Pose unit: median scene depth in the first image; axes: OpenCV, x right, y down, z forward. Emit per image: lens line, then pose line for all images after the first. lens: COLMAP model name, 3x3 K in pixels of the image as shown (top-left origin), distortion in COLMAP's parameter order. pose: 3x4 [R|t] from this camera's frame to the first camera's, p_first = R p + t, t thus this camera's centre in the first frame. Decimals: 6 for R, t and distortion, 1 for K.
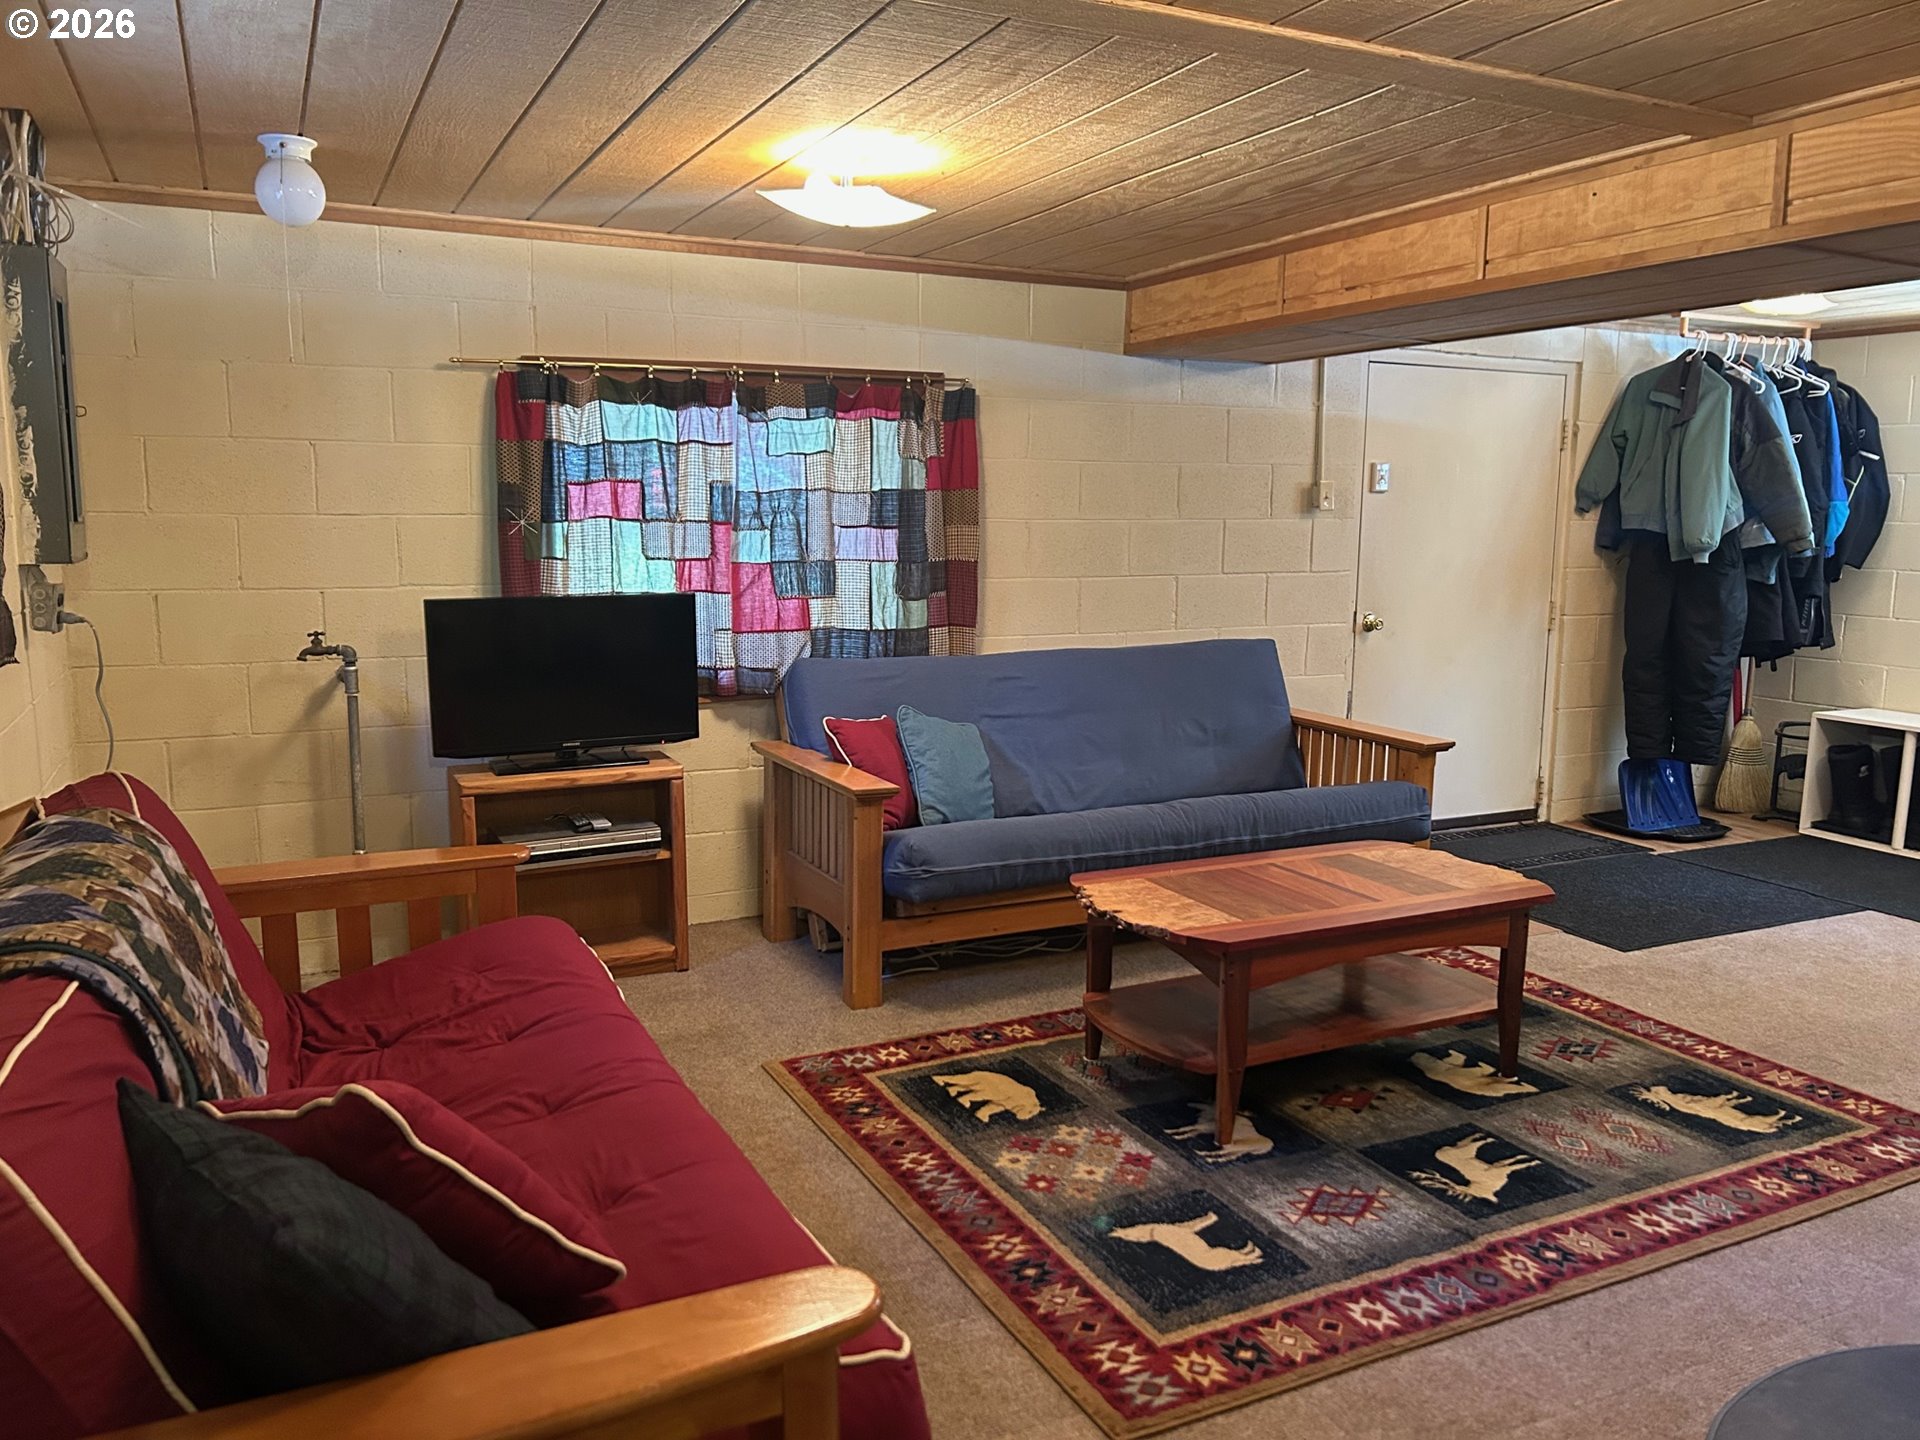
lens RADIAL K [[1449.0, 0, 953.7], [0, 1449.0, 720.6], [0, 0, 1]] dist [0.036018, -0.039228]
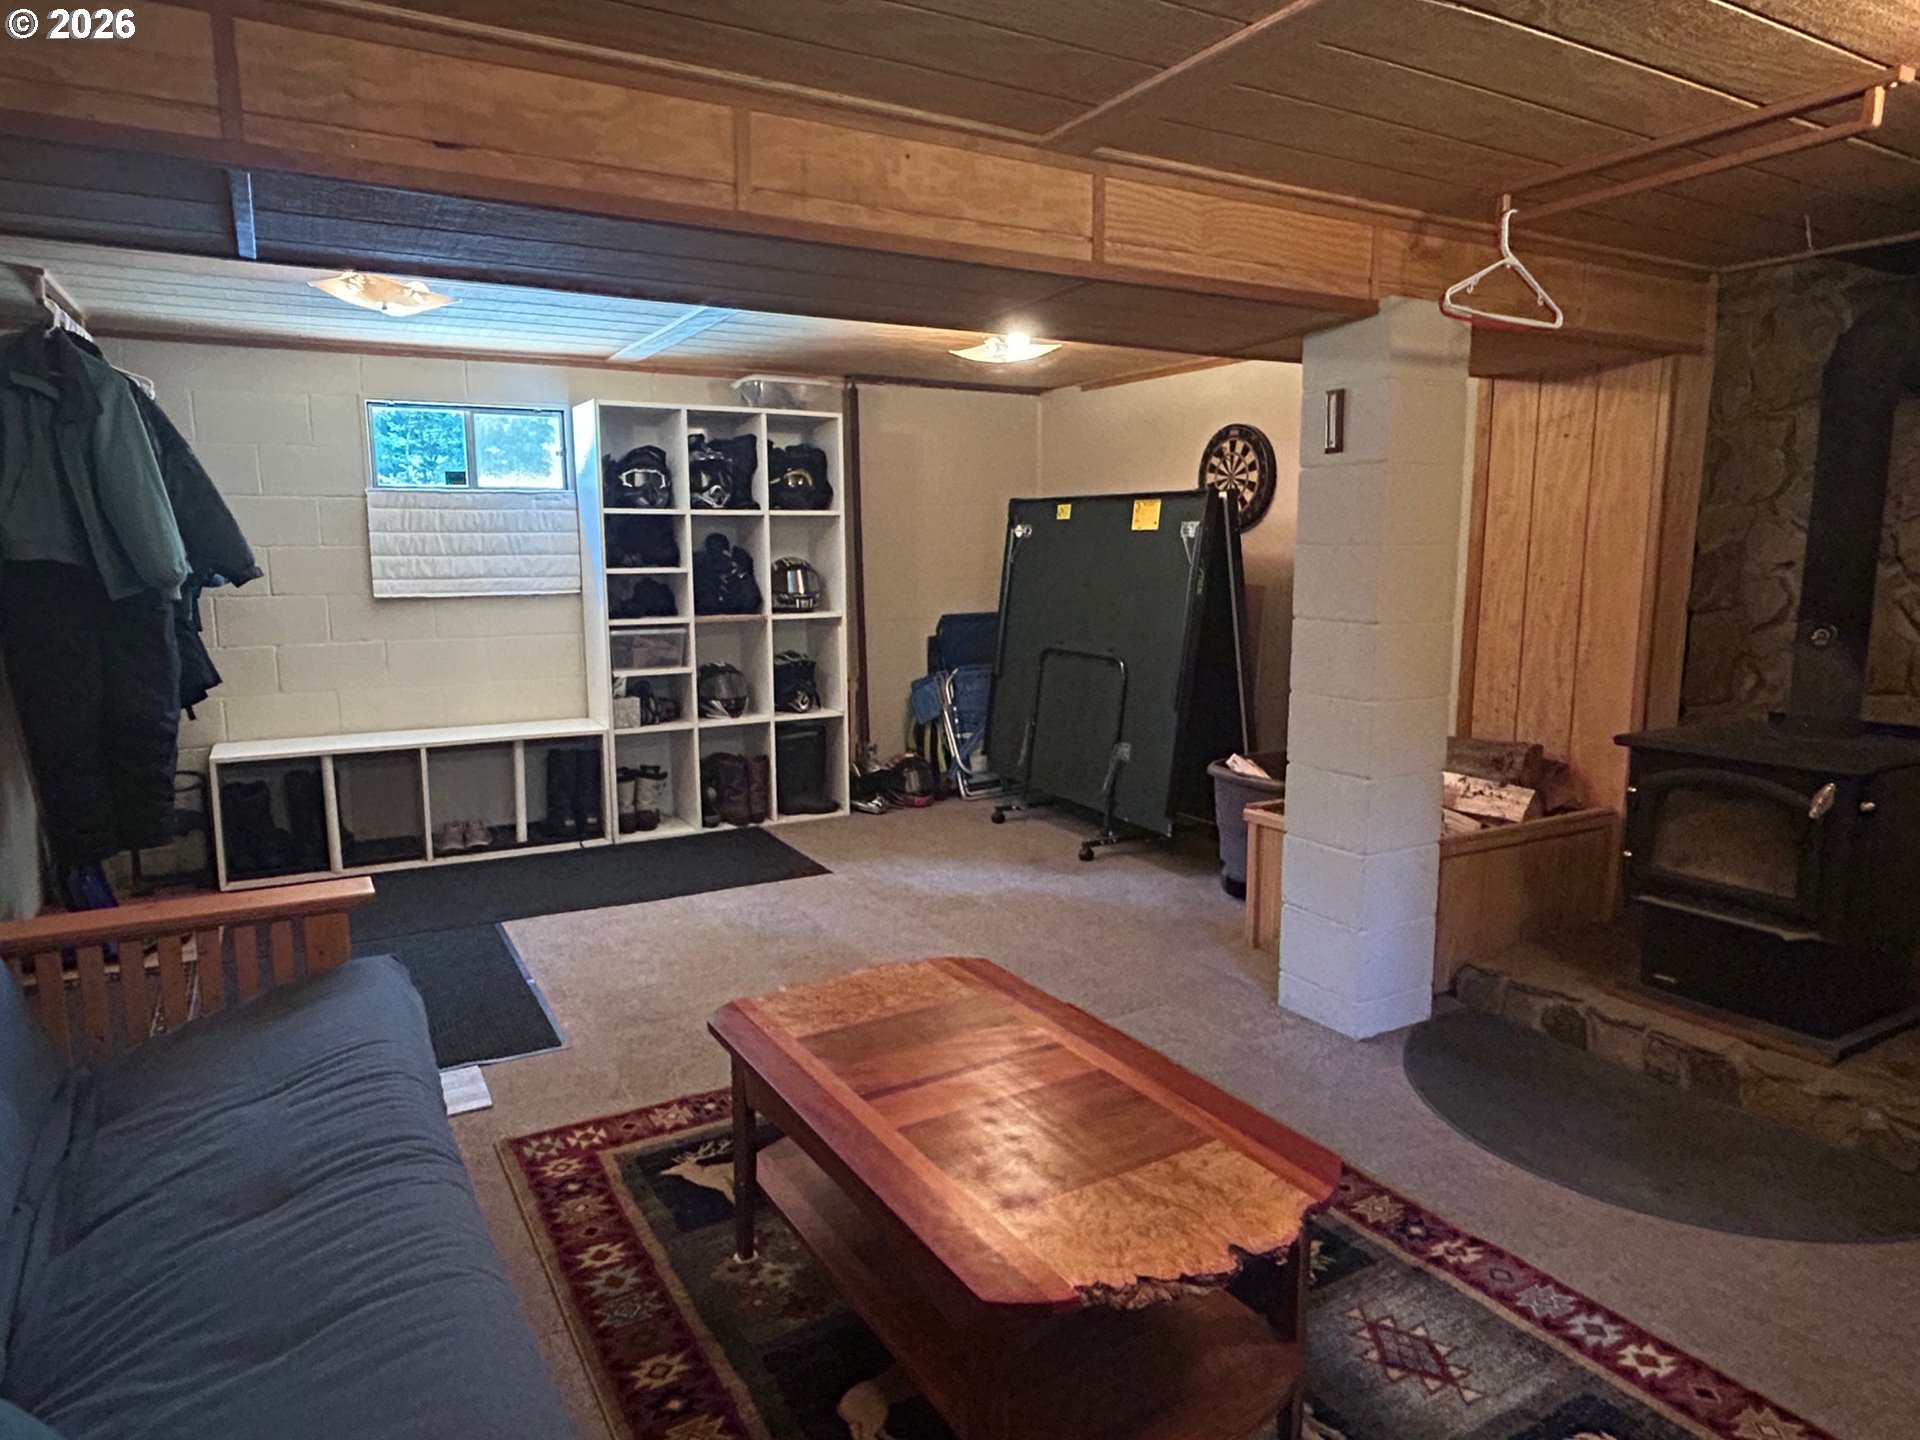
lens RADIAL K [[1178.0, 0, 963.7], [0, 1178.0, 717.2], [0, 0, 1]] dist [0.003369, -0.002100]
pose [[-0.072301, -0.159900, 0.984482, -0.359497], [0.147080, 0.974564, 0.169091, -0.196225], [-0.986479, 0.157023, -0.046944, 1.327075]]
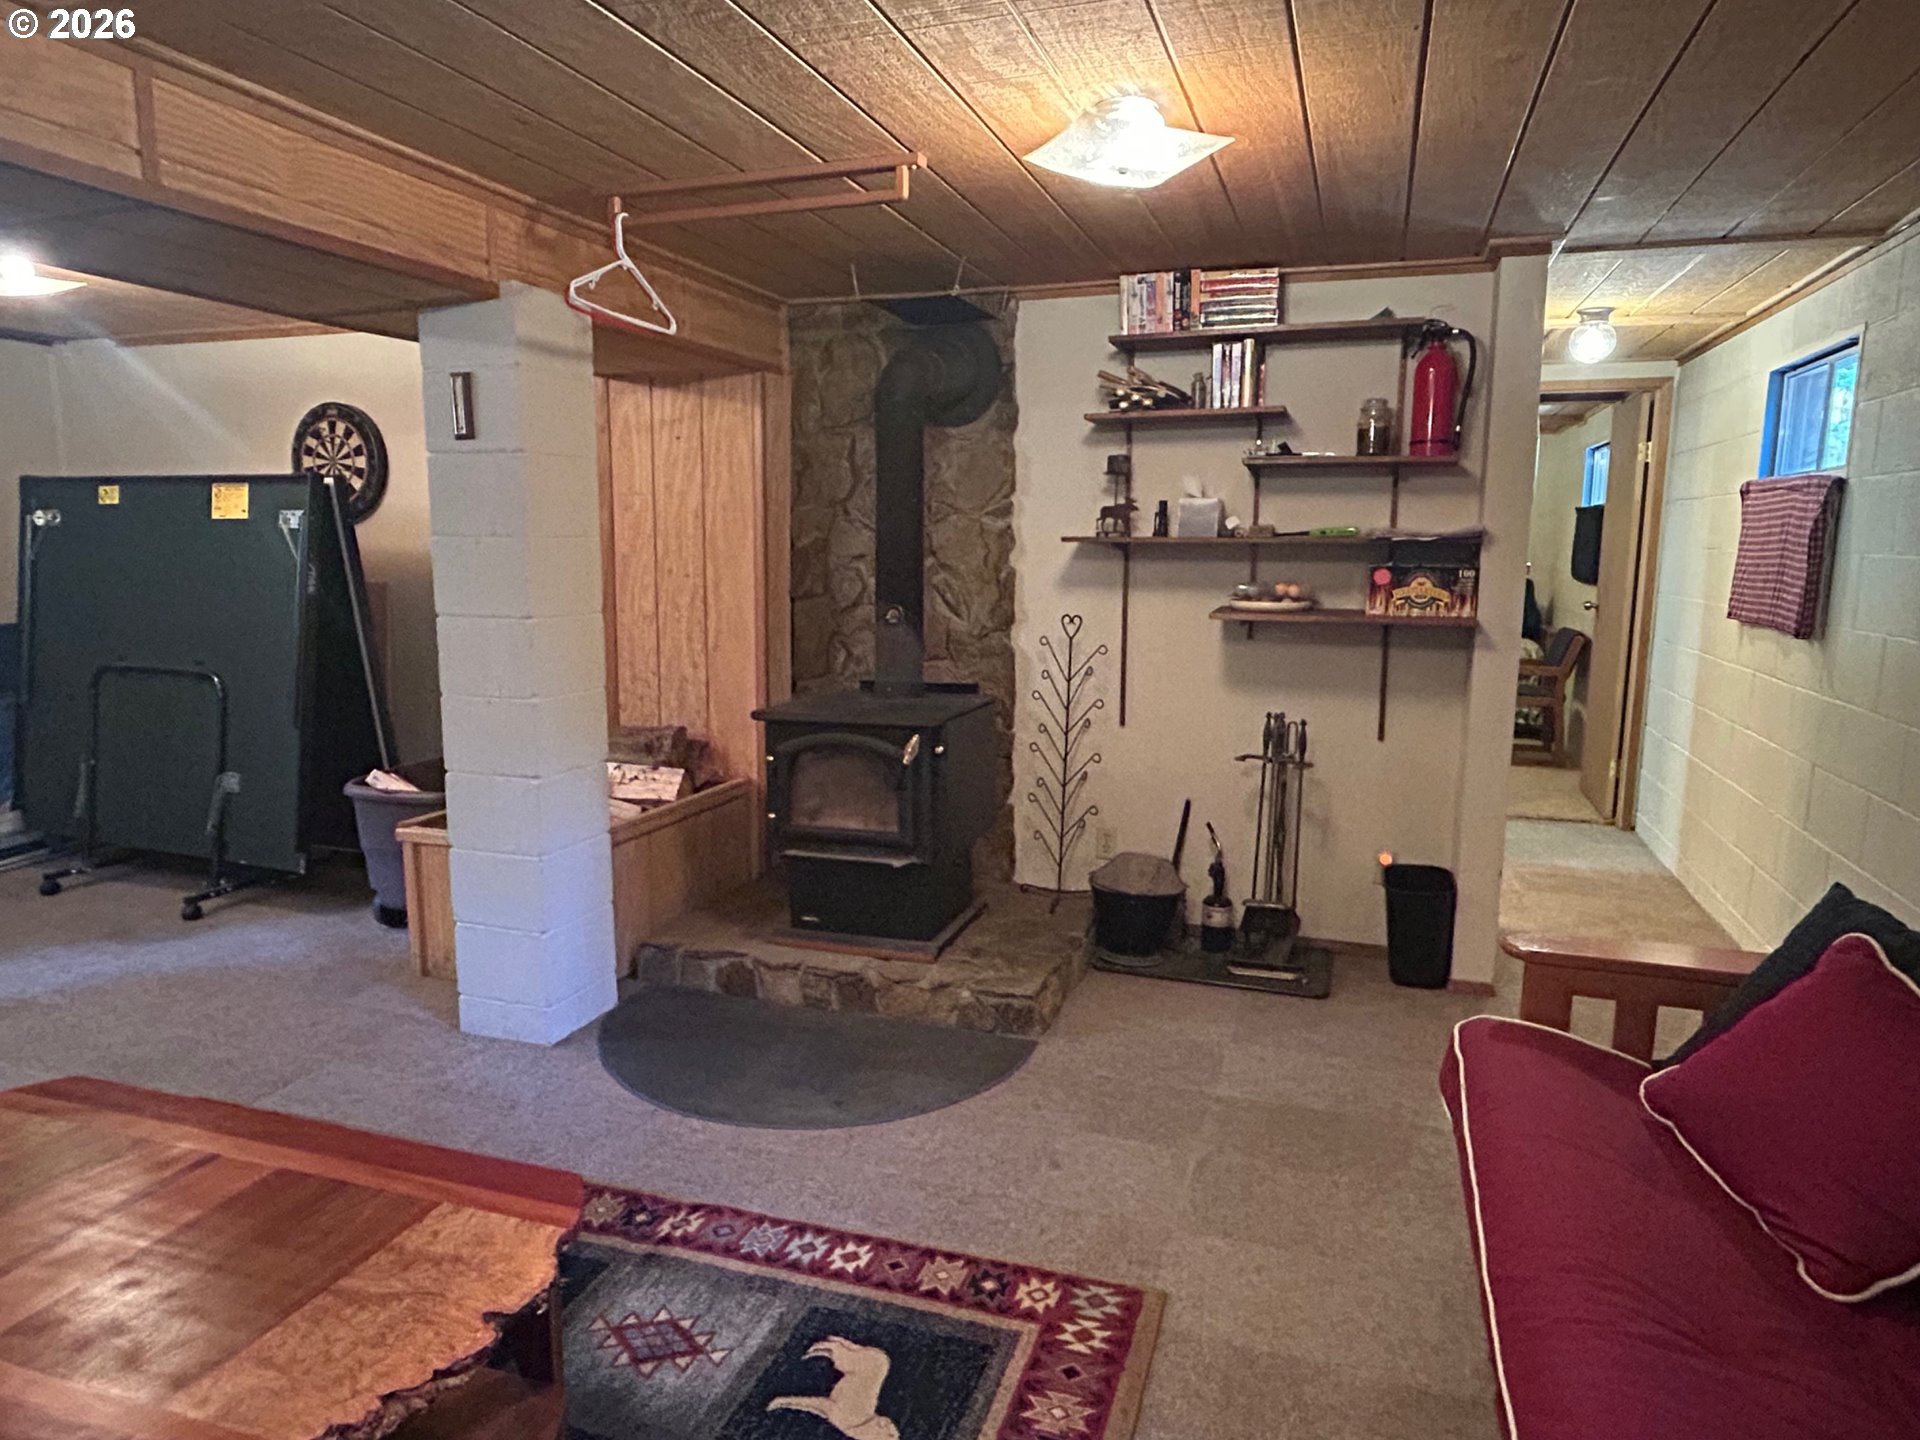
lens RADIAL K [[1178.0, 0, 955.3], [0, 1178.0, 713.9], [0, 0, 1]] dist [0.003369, -0.002100]
pose [[-0.706699, -0.120160, 0.697236, -0.317979], [0.089118, 0.962506, 0.256204, -0.194702], [-0.701879, 0.243195, -0.669494, 1.347937]]
